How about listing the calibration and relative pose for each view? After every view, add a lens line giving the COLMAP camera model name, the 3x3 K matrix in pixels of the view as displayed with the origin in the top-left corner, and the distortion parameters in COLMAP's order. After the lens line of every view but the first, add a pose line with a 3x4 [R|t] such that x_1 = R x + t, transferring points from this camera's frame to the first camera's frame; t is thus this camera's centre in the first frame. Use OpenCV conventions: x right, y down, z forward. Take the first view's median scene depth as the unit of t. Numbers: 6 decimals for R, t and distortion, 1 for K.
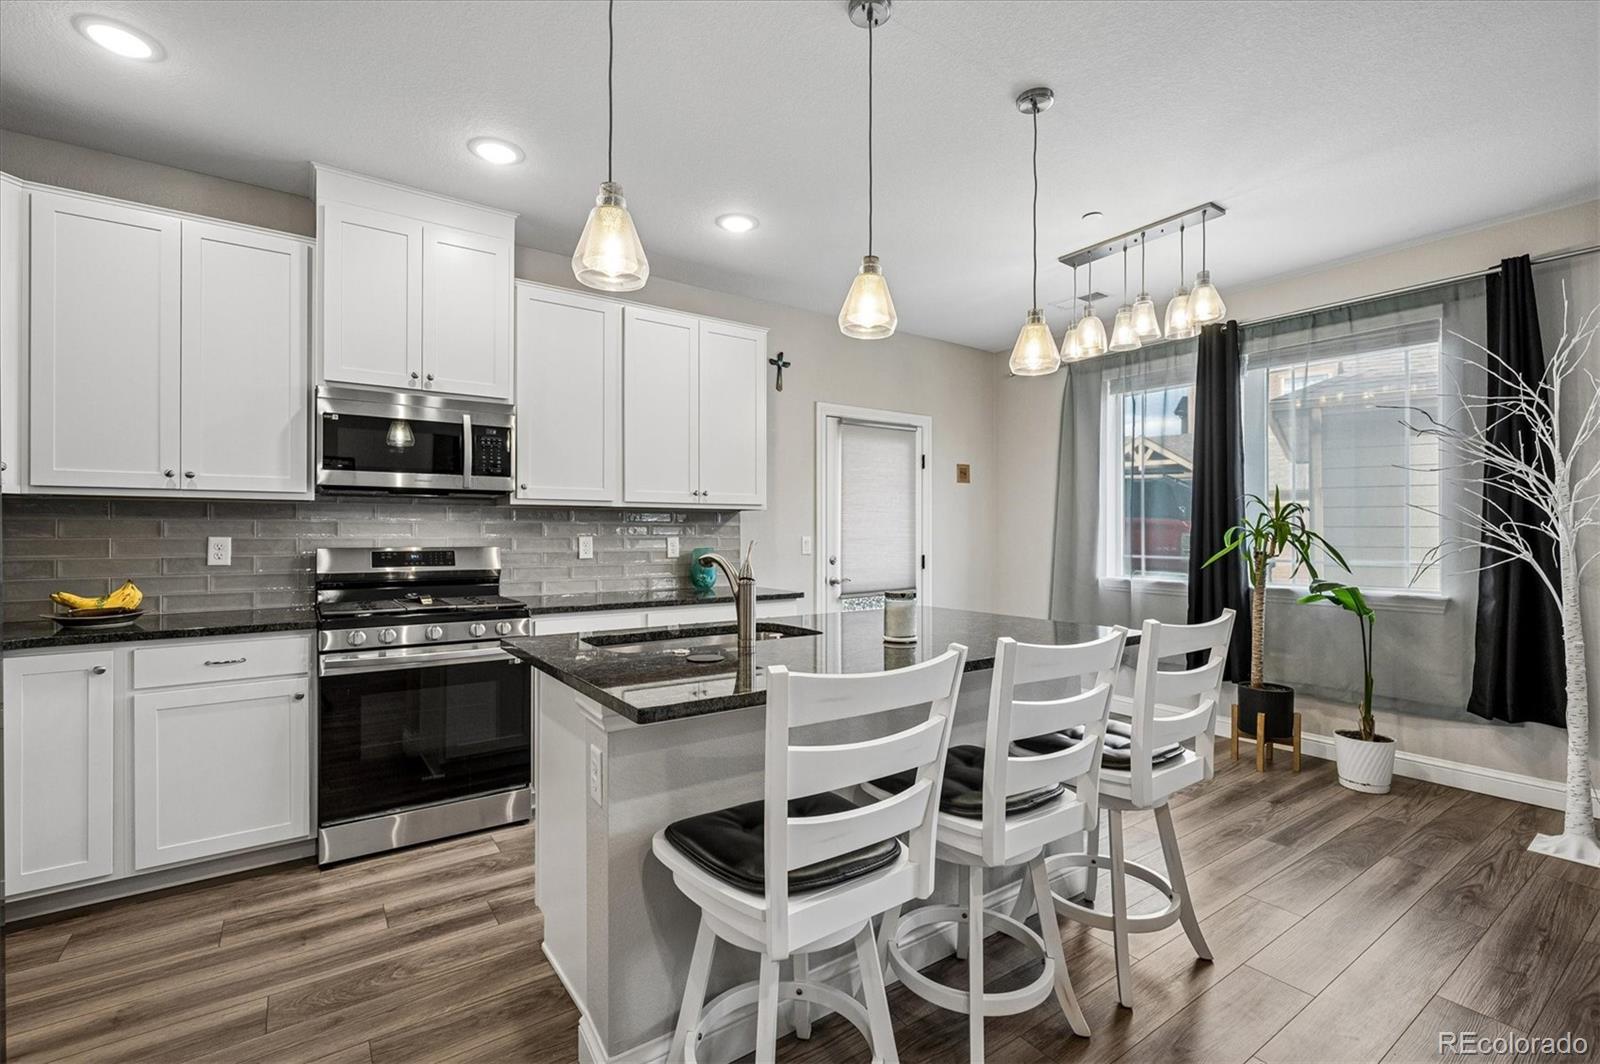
lens RADIAL K [[711.0, 0, 792.7], [0, 711.0, 527.9], [0, 0, 1]] dist [-0.003889, 0.000979]
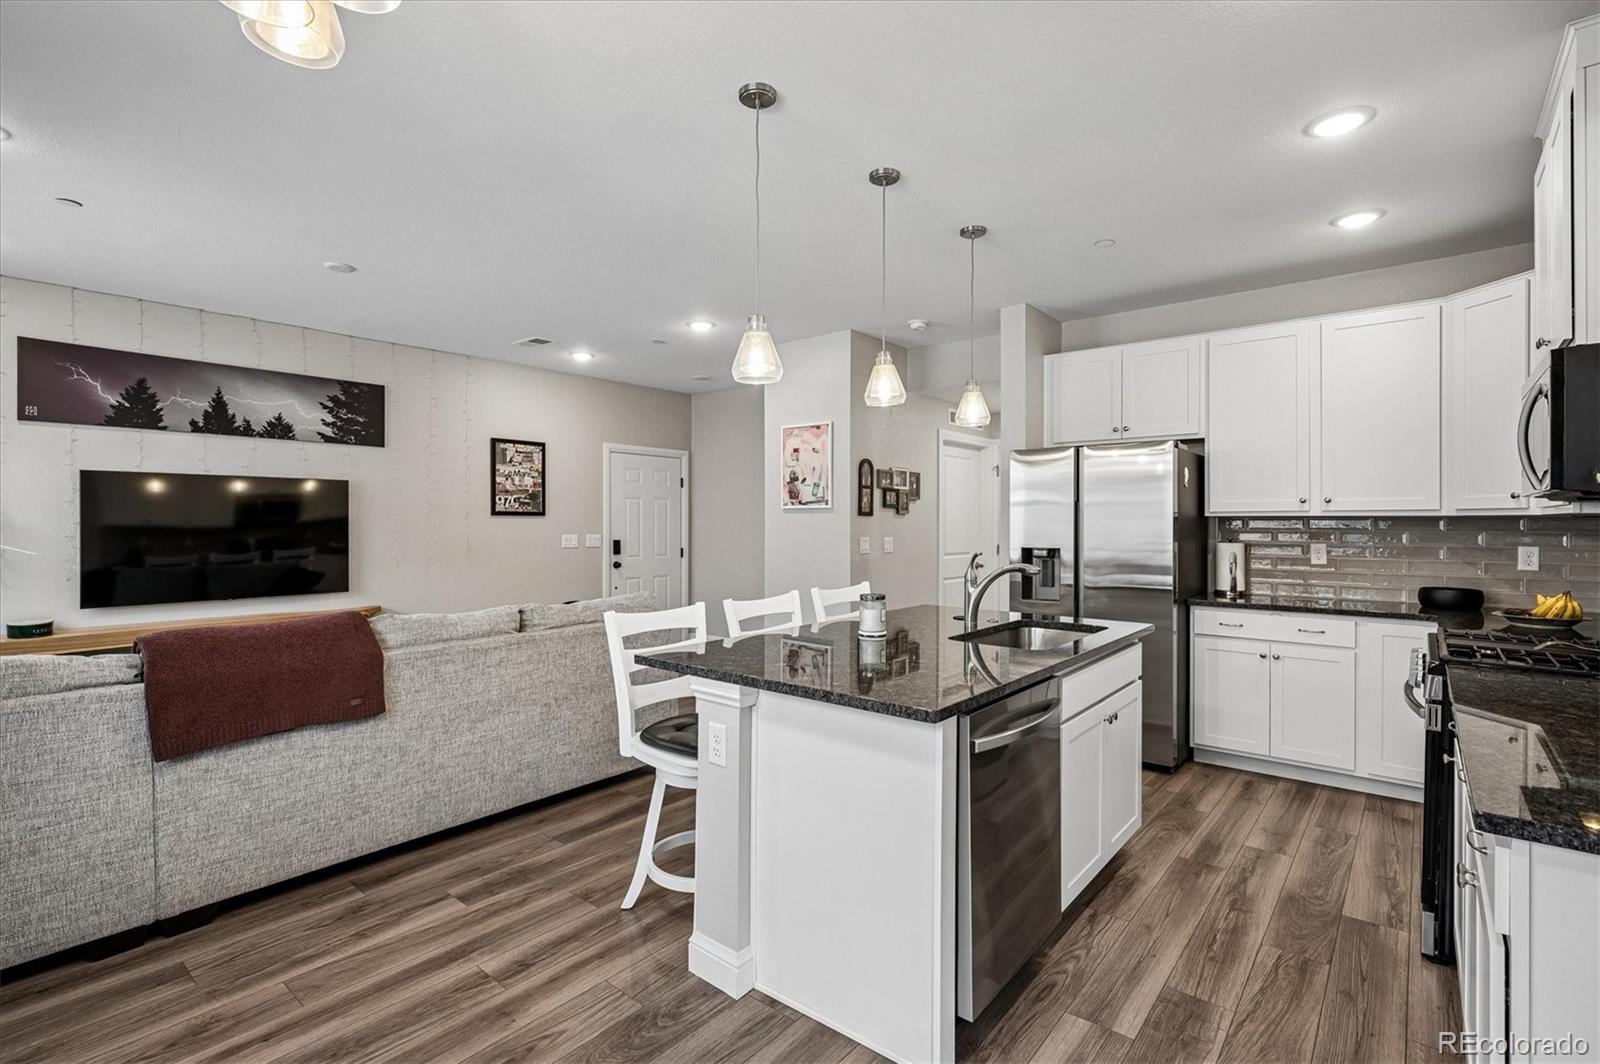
lens RADIAL K [[735.8, 0, 794.6], [0, 735.8, 525.6], [0, 0, 1]] dist [-0.001889, 0.001338]
pose [[-0.967487, -0.001661, -0.252917, 0.390081], [-0.002328, 0.999995, 0.002336, -0.019365], [0.252912, 0.002848, -0.967485, 1.415483]]
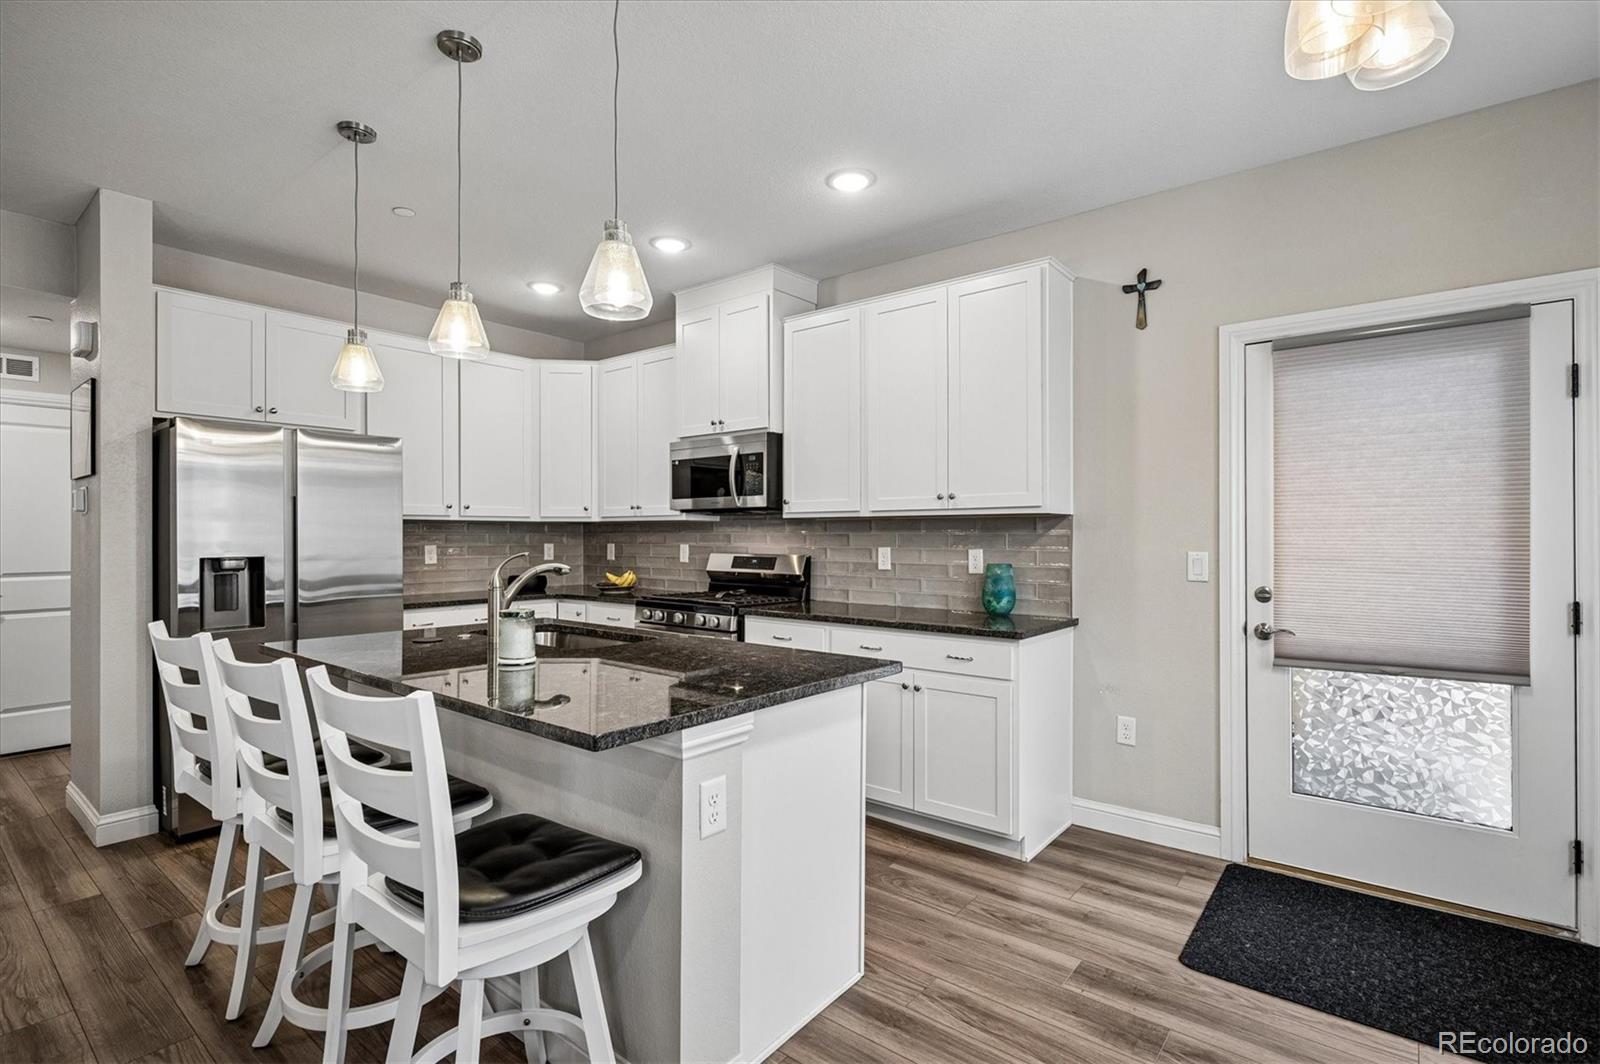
lens RADIAL K [[777.2, 0, 802.8], [0, 777.2, 525.6], [0, 0, 1]] dist [-0.001552, 0.001226]
pose [[0.274746, -0.014321, -0.961410, 0.811739], [0.002882, 0.999897, -0.014071, -0.002870], [0.961512, 0.001095, 0.274759, 0.699130]]
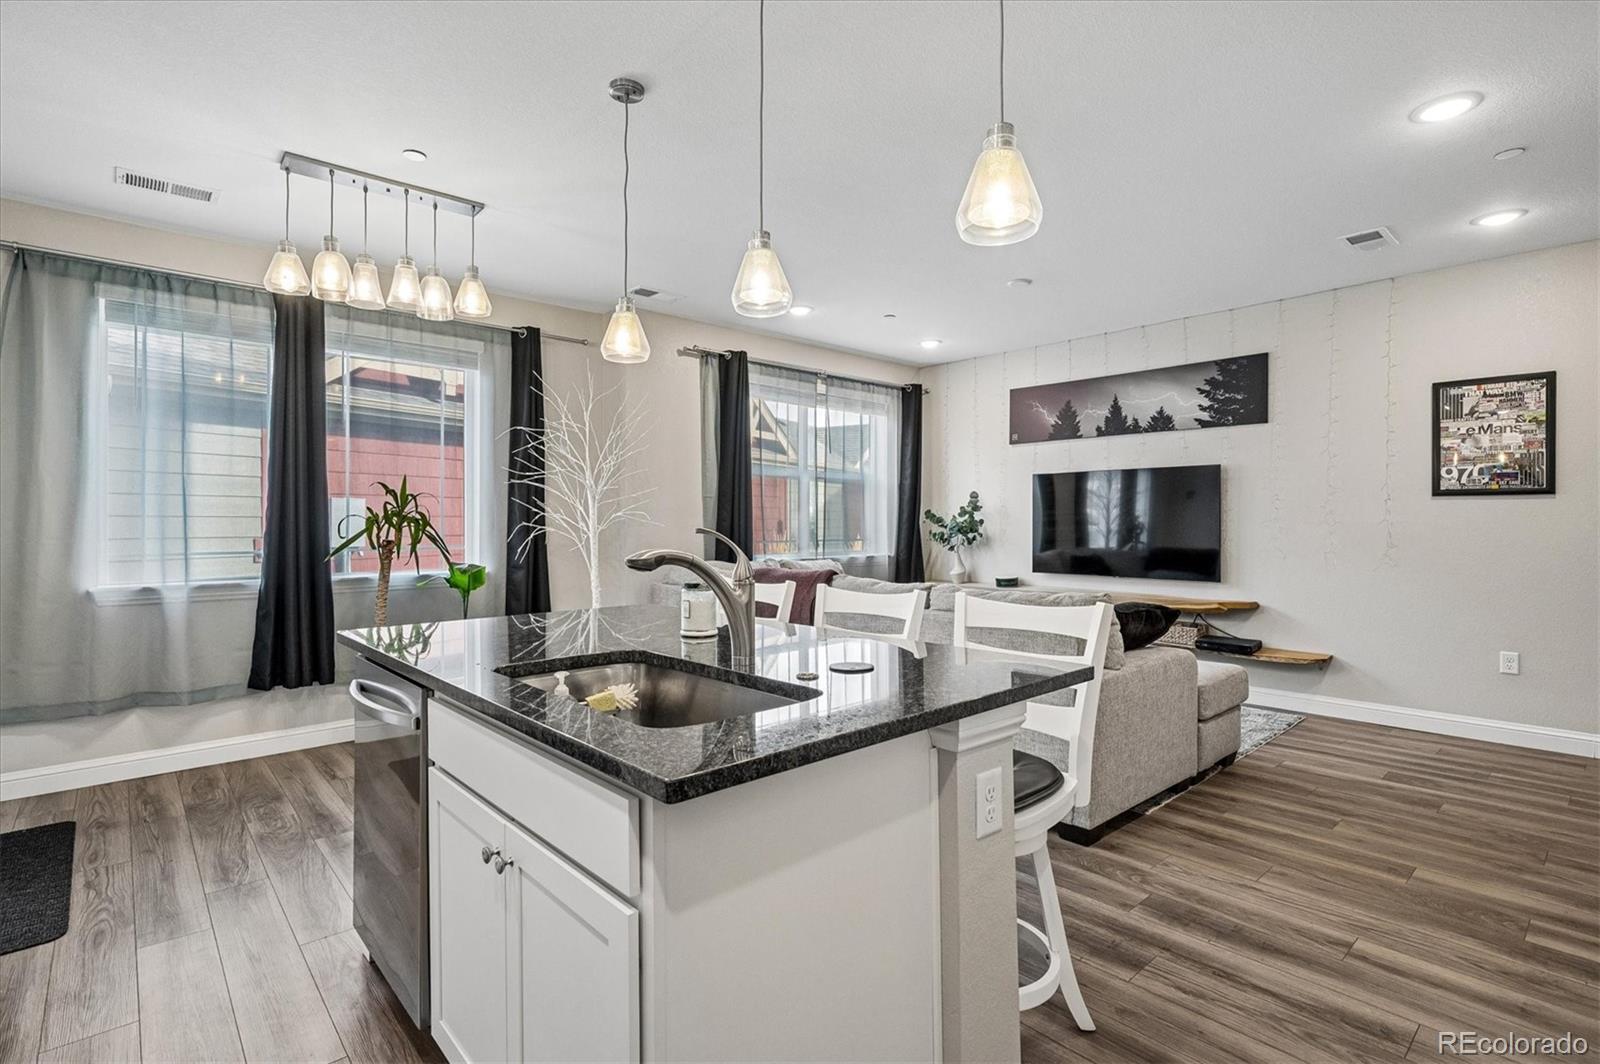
lens RADIAL K [[777.2, 0, 789.8], [0, 777.2, 520.7], [0, 0, 1]] dist [-0.001552, 0.001226]
pose [[-0.123796, 0.001821, 0.992306, -0.576488], [-0.000851, 0.999998, -0.001942, 0.008076], [-0.992307, -0.001085, -0.123794, 0.672042]]
